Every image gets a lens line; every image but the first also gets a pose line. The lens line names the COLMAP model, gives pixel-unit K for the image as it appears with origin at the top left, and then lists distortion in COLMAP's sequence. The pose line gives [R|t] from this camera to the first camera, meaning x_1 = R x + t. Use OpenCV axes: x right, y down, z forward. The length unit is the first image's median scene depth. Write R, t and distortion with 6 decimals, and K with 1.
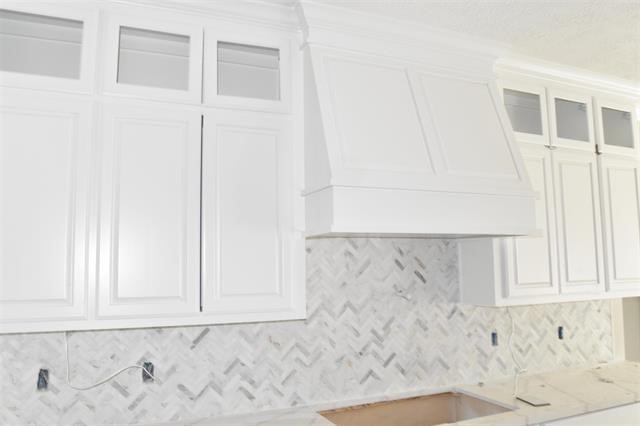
lens RADIAL K [[500.0, 0, 320.0], [0, 500.0, 213.0], [0, 0, 1]] dist [-0.060349, -0.000124]
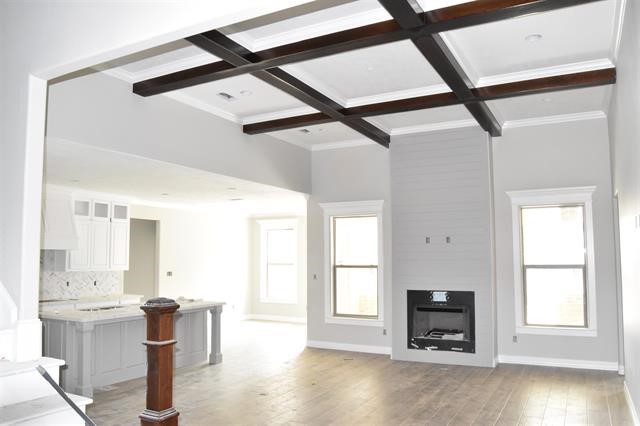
lens RADIAL K [[500.0, 0, 320.0], [0, 500.0, 213.0], [0, 0, 1]] dist [-0.060349, -0.000124]
pose [[0.781198, 0.063675, 0.621028, -0.306109], [-0.066554, 0.997610, -0.018567, -0.204936], [-0.620726, -0.026827, 0.783568, -2.152568]]
